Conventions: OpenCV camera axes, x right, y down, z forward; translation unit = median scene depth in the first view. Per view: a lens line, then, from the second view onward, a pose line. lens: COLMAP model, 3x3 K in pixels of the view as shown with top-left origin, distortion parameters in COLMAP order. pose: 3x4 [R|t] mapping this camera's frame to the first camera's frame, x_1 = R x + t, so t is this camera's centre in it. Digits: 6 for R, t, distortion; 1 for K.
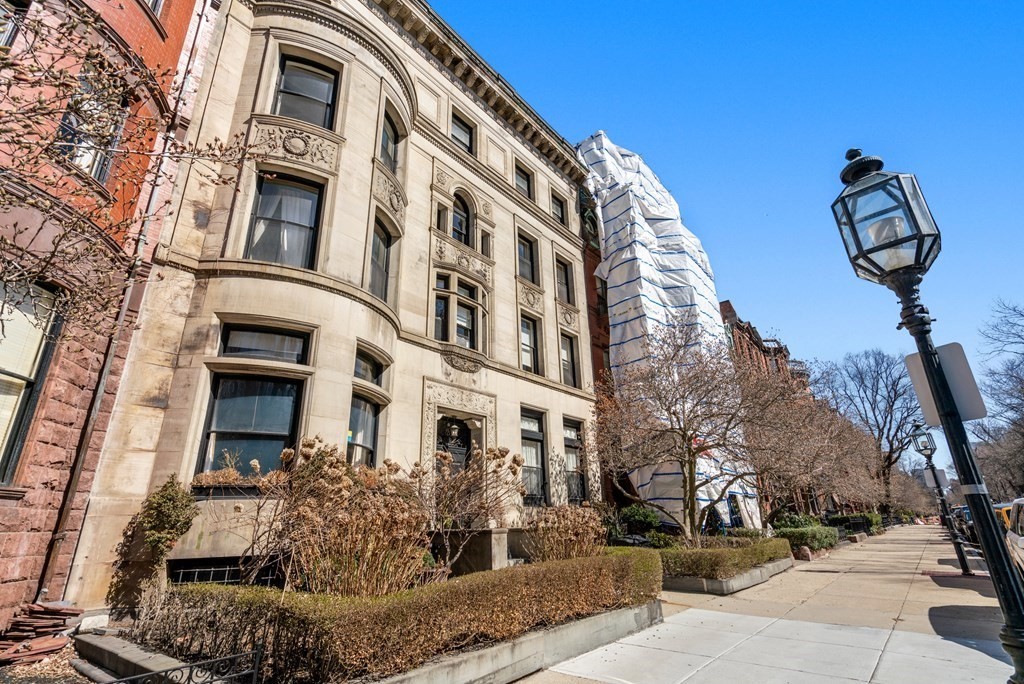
lens RADIAL K [[474.1, 0, 512.0], [0, 474.1, 342.0], [0, 0, 1]] dist [-0.000523, -0.000292]
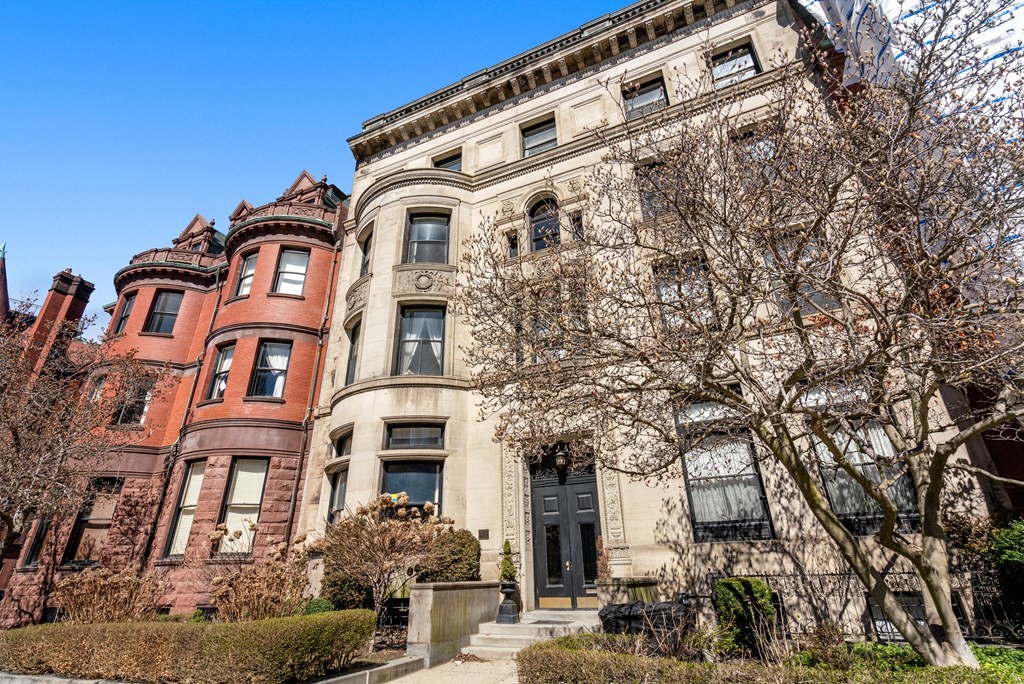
lens RADIAL K [[474.1, 0, 512.0], [0, 474.1, 342.0], [0, 0, 1]] dist [-0.000523, -0.000292]
pose [[0.287700, -0.404195, -0.868248, 0.672939], [0.359192, 0.885941, -0.293411, 0.219373], [0.887812, -0.227453, 0.400068, 0.626271]]
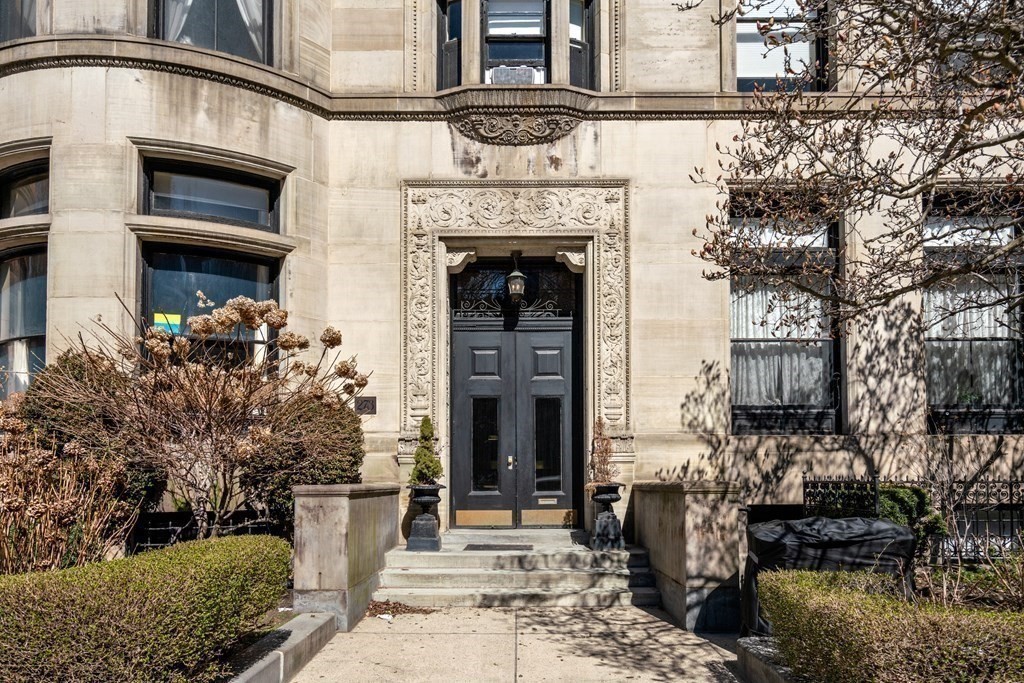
lens RADIAL K [[720.2, 0, 517.1], [0, 720.2, 440.0], [0, 0, 1]] dist [0.000085, 0.001503]
pose [[0.652642, -0.015657, -0.757504, 0.404925], [0.261803, 0.942864, 0.206073, 0.186034], [0.710997, -0.332809, 0.619452, 0.512975]]
